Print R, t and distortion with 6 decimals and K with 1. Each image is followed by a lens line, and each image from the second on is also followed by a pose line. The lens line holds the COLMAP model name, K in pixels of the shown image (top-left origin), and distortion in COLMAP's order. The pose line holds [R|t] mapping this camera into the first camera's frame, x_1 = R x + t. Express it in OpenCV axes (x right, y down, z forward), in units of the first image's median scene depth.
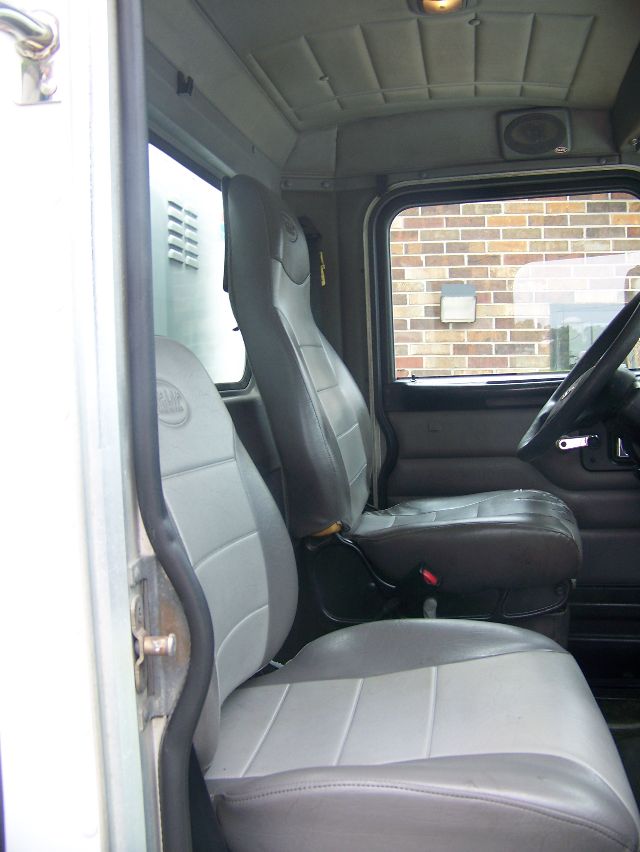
lens RADIAL K [[901.2, 0, 320.0], [0, 901.2, 426.0], [0, 0, 1]] dist [-0.246842, 0.293037]
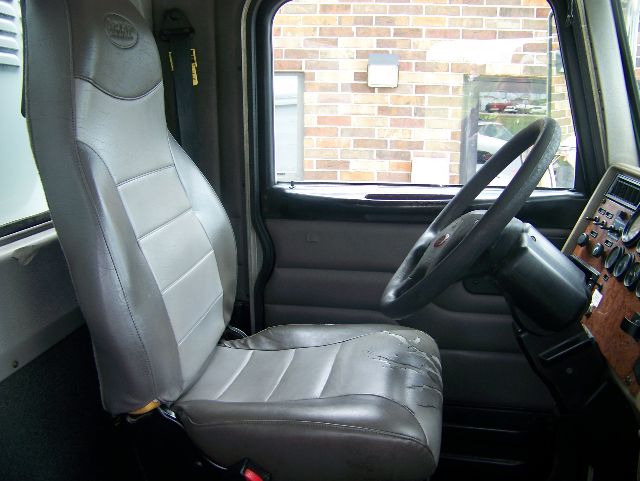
lens RADIAL K [[677.0, 0, 320.0], [0, 677.0, 240.5], [0, 0, 1]] dist [-0.246842, 0.293037]
pose [[0.999133, 0.023222, 0.034556, 0.050052], [-0.028054, 0.988790, 0.146654, -0.045462], [-0.030763, -0.147496, 0.988584, 0.131205]]
